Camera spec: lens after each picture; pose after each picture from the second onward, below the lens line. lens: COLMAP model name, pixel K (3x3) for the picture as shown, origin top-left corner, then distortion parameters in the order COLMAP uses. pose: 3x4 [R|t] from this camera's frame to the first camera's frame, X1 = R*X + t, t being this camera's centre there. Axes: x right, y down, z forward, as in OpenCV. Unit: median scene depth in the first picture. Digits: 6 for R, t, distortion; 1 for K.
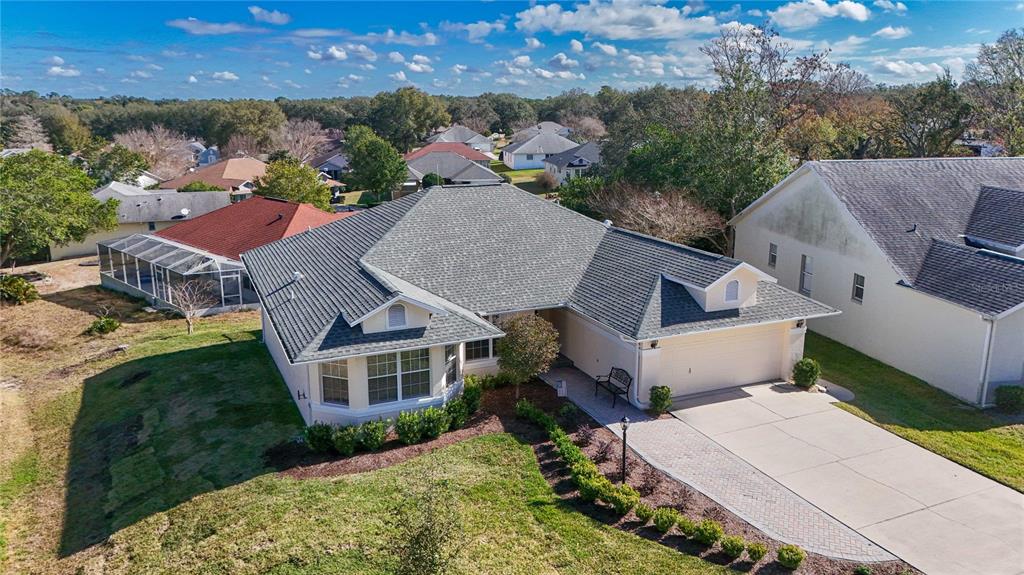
lens RADIAL K [[769.3, 0, 510.4], [0, 769.3, 286.7], [0, 0, 1]] dist [0.049955, -0.000594]
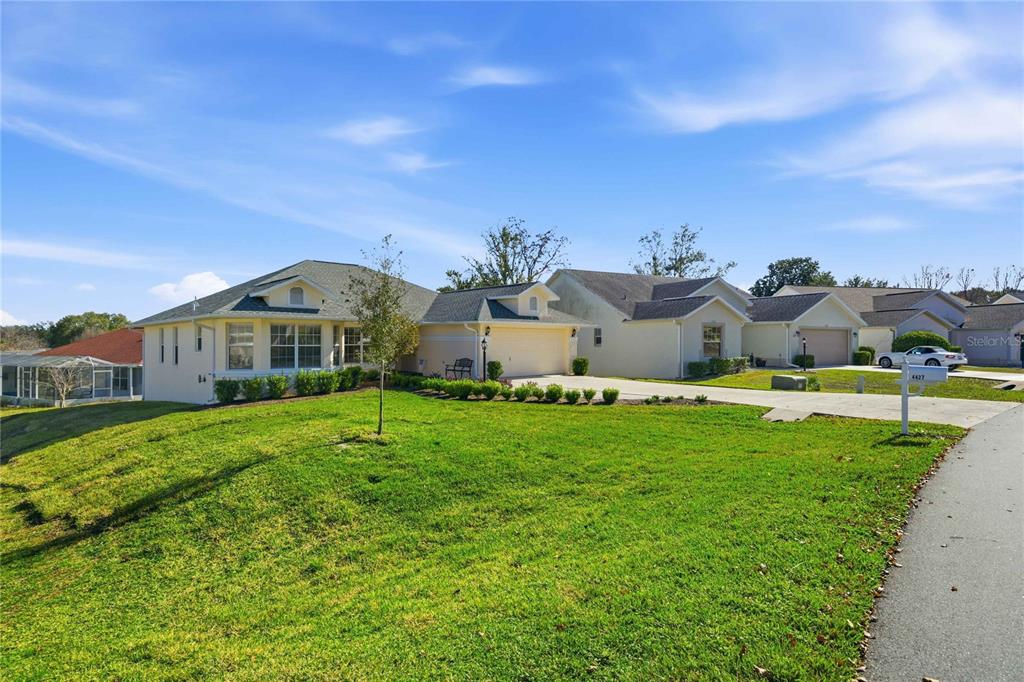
lens RADIAL K [[550.9, 0, 508.5], [0, 550.9, 339.3], [0, 0, 1]] dist [0.006498, -0.003715]
pose [[0.944150, 0.003070, 0.329501, -0.110230], [0.077099, 0.970142, -0.229959, 0.322165], [-0.320368, 0.242520, 0.915723, 0.065236]]
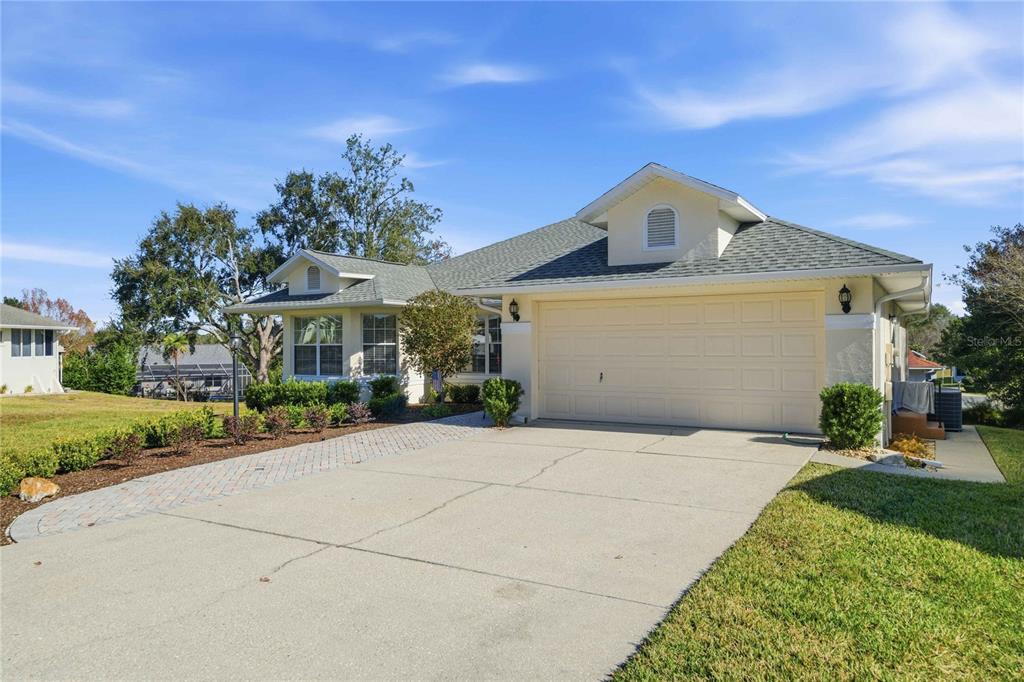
lens RADIAL K [[688.2, 0, 516.3], [0, 688.2, 338.3], [0, 0, 1]] dist [0.002124, 0.000155]
pose [[0.587992, -0.009199, -0.808814, 0.634133], [-0.183395, 0.972378, -0.144383, 0.173661], [0.787802, 0.233228, 0.570064, 0.687792]]
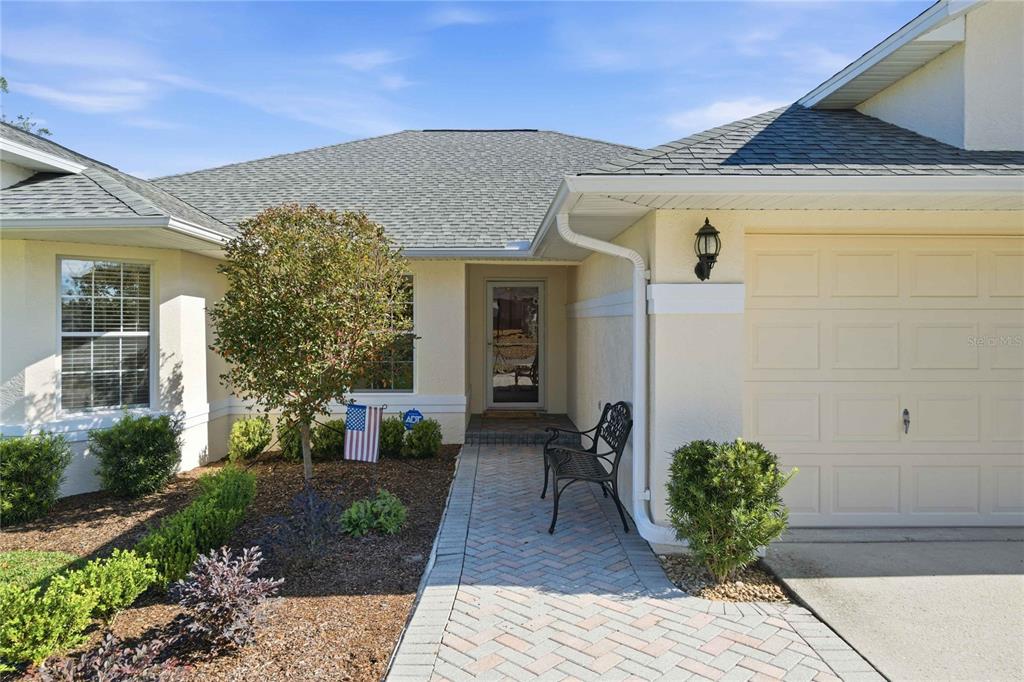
lens RADIAL K [[688.2, 0, 506.0], [0, 688.2, 340.4], [0, 0, 1]] dist [0.002124, 0.000155]
pose [[0.919461, 0.007329, -0.393114, 0.212361], [-0.093324, 0.975322, -0.200095, 0.145384], [0.381946, 0.220666, 0.897454, 0.795283]]
